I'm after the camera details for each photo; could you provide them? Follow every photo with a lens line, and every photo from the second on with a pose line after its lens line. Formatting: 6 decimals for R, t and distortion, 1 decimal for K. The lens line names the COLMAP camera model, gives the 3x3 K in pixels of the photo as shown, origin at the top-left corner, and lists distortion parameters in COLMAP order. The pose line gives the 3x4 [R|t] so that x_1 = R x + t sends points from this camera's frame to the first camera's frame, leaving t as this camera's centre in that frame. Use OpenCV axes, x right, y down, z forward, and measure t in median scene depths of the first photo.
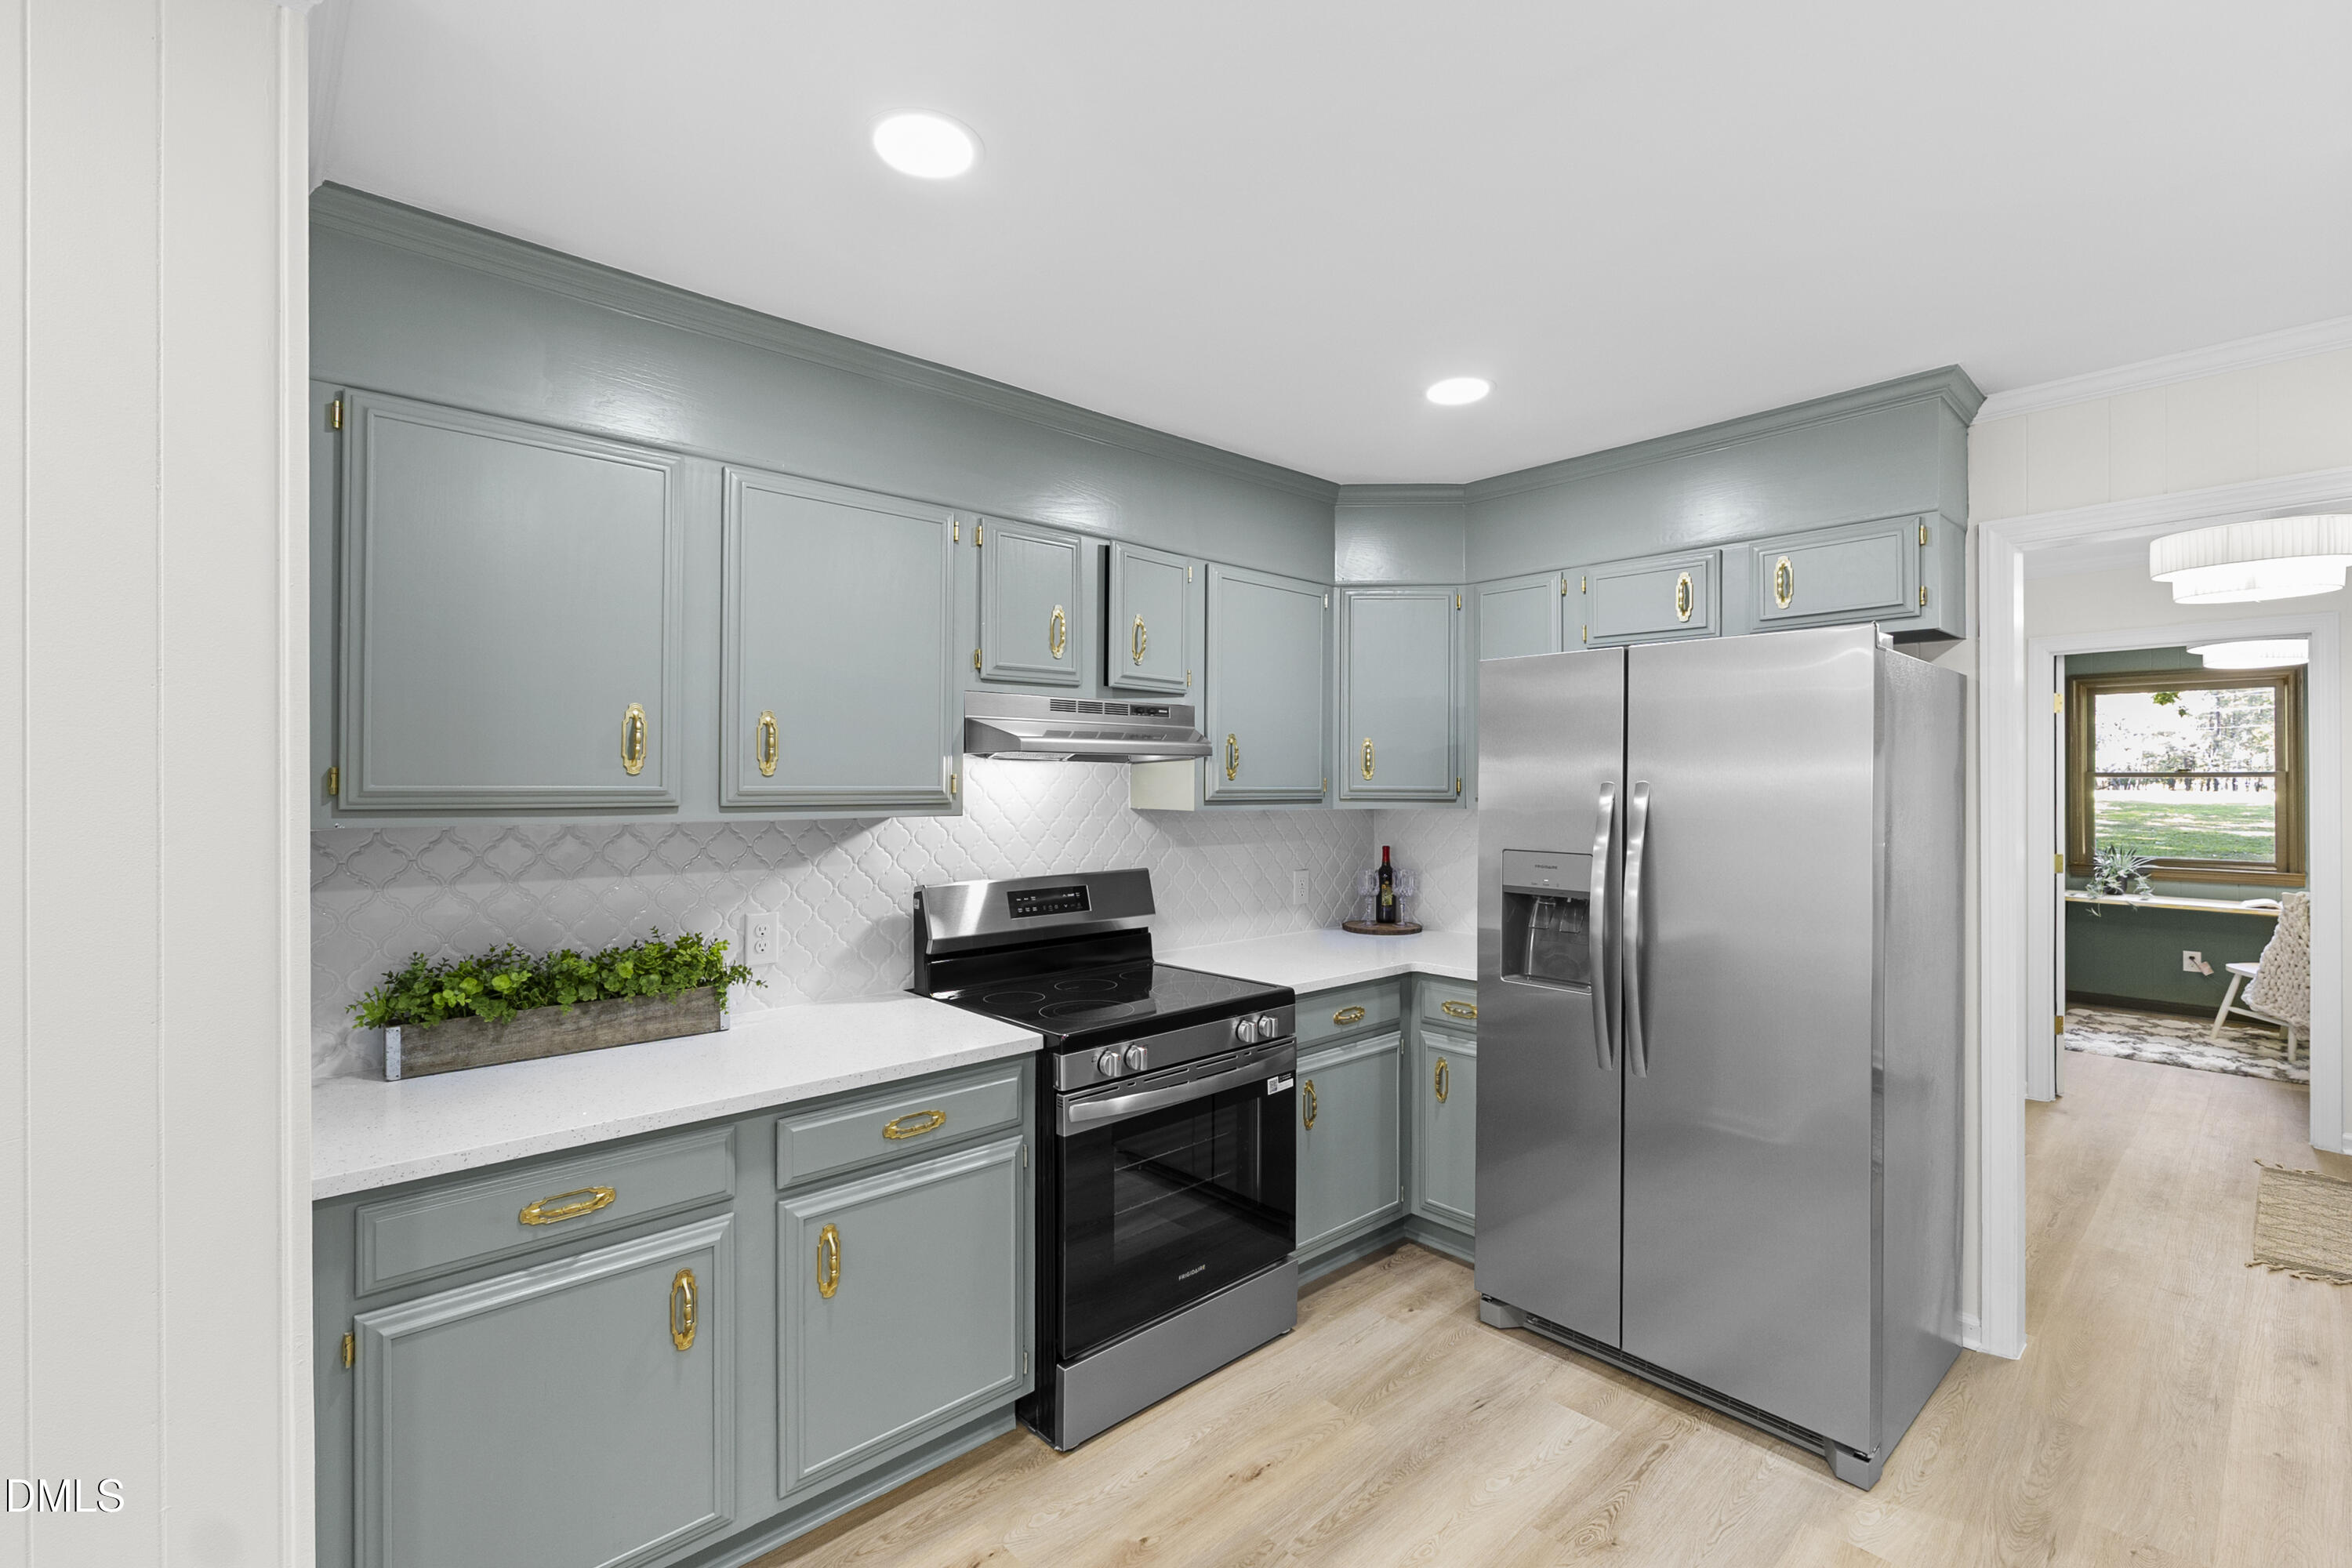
lens RADIAL K [[1041.7, 0, 1177.0], [0, 1041.7, 779.1], [0, 0, 1]] dist [-0.005470, 0.000618]
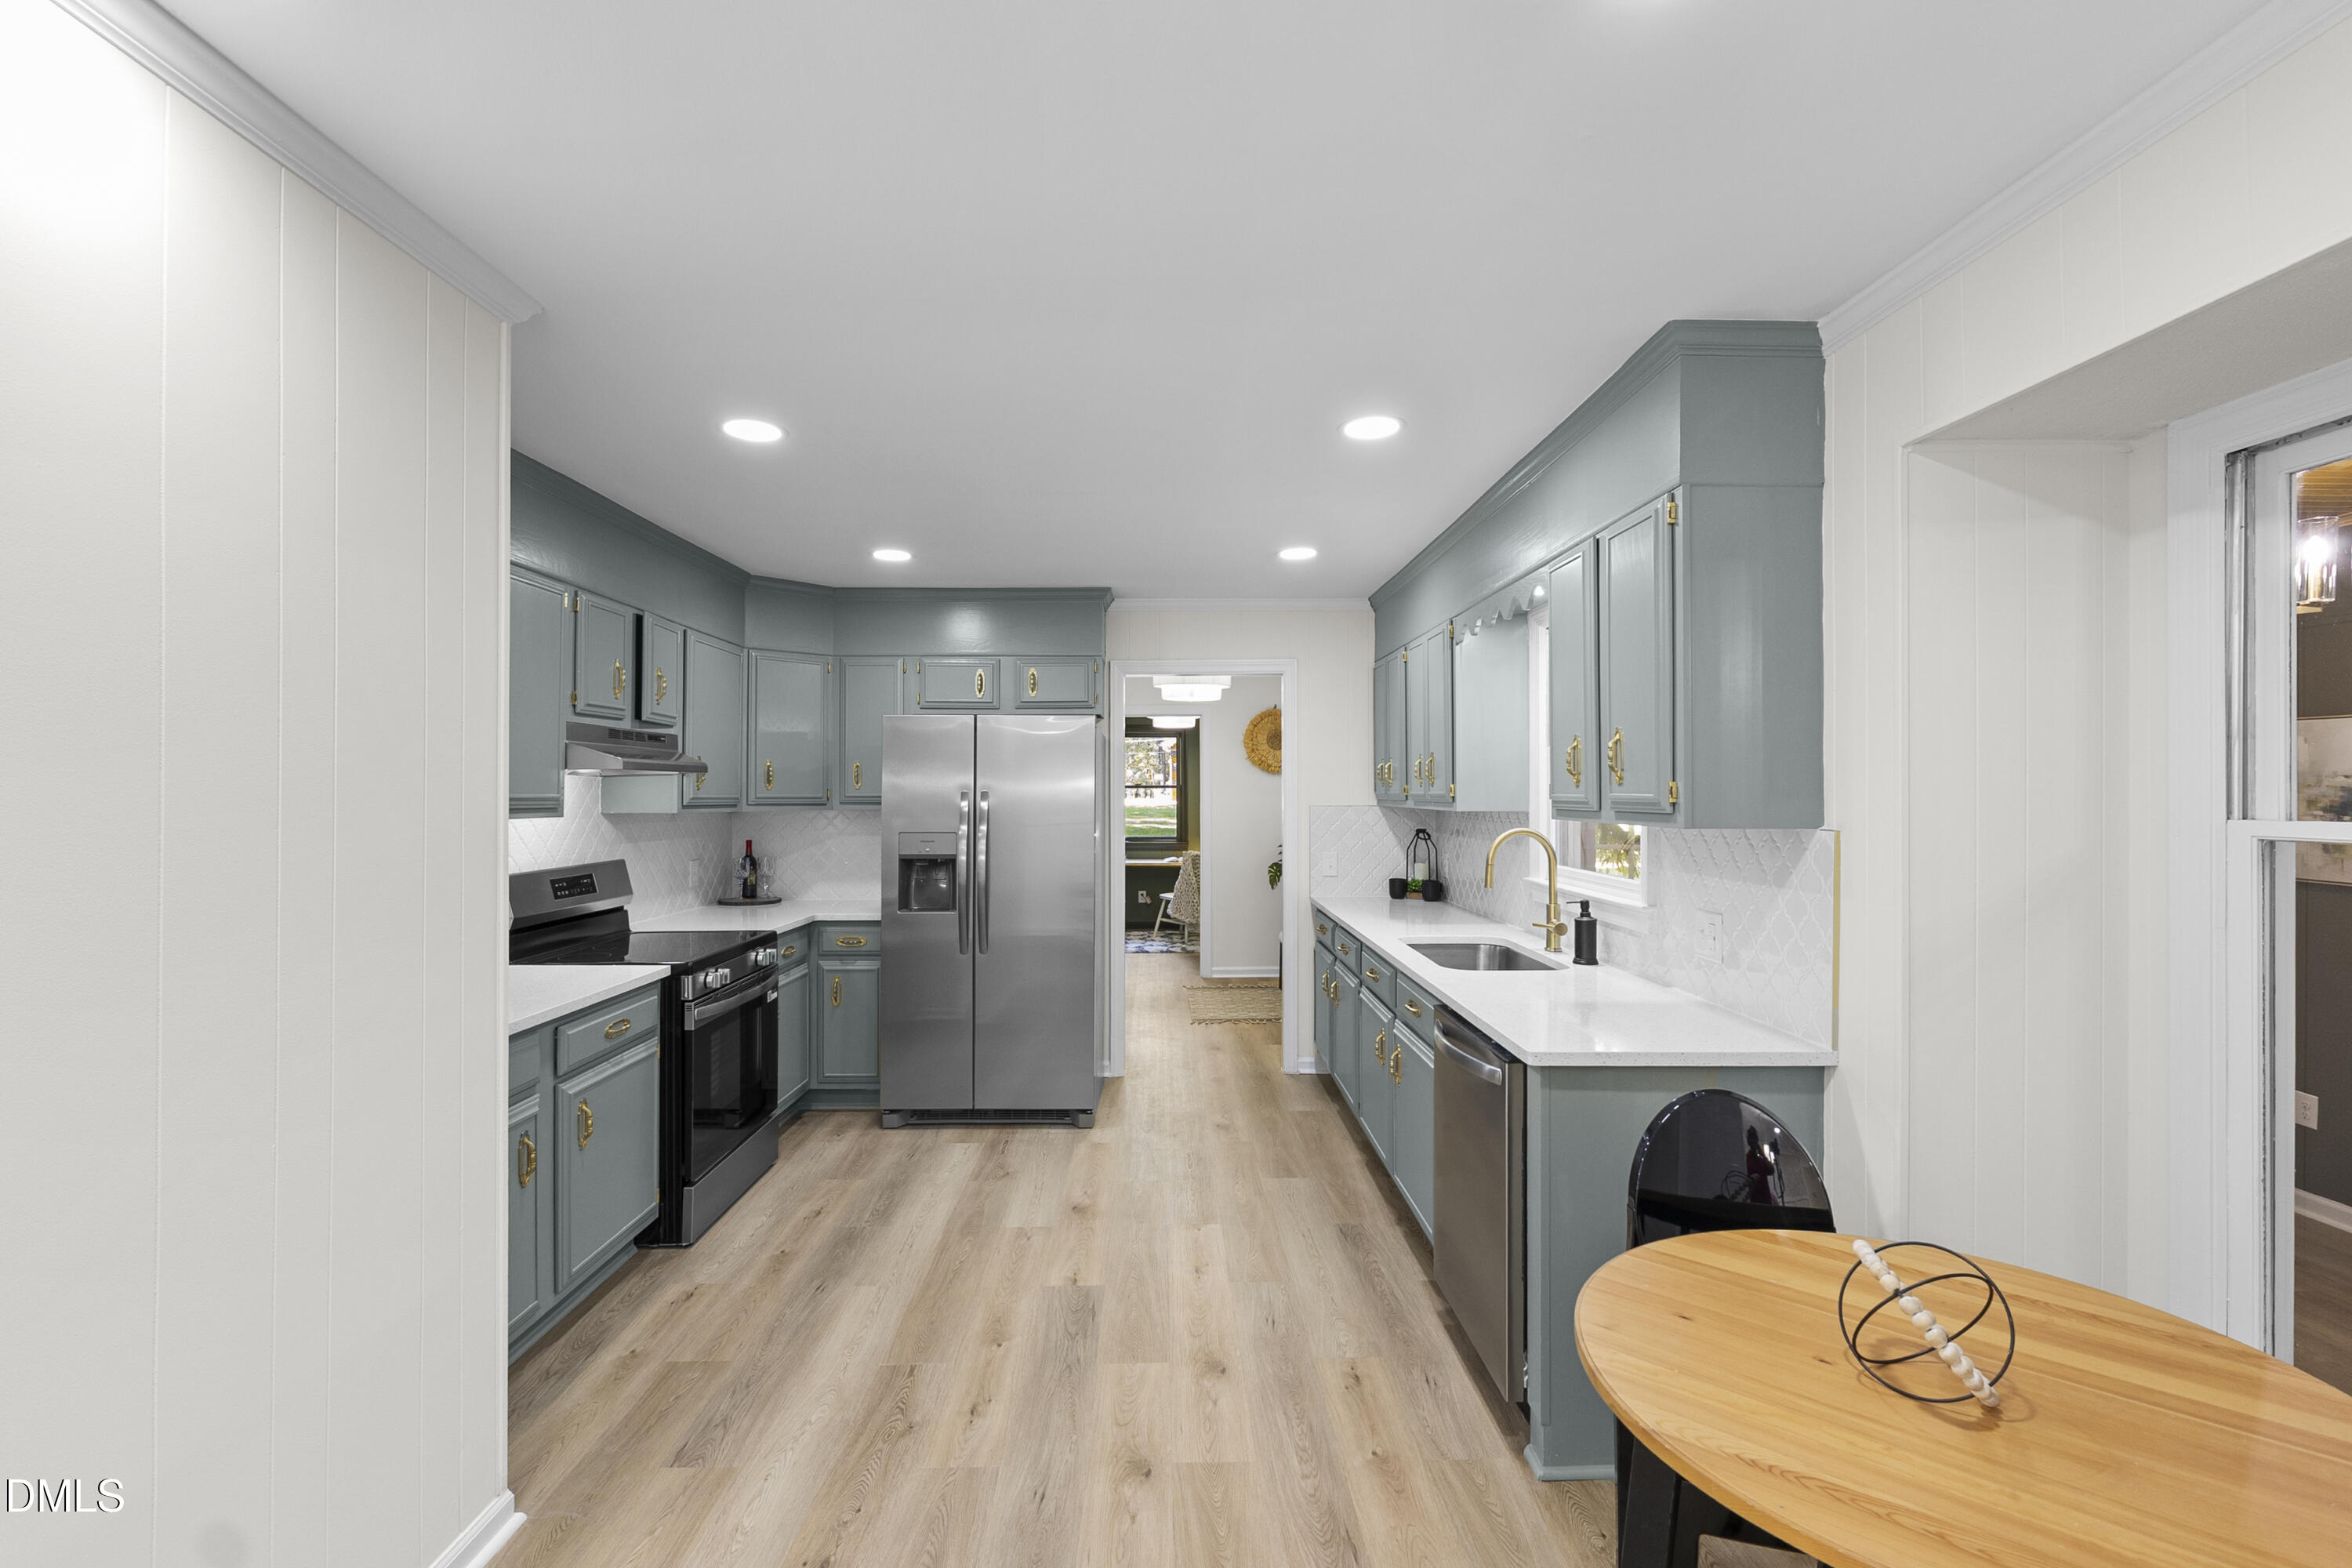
lens RADIAL K [[1041.7, 0, 1178.6], [0, 1041.7, 792.2], [0, 0, 1]] dist [-0.005470, 0.000618]
pose [[0.660857, -0.001231, 0.750510, -0.610627], [-0.001452, 0.999995, 0.002919, -0.001317], [-0.750510, -0.003019, 0.660852, -0.399949]]
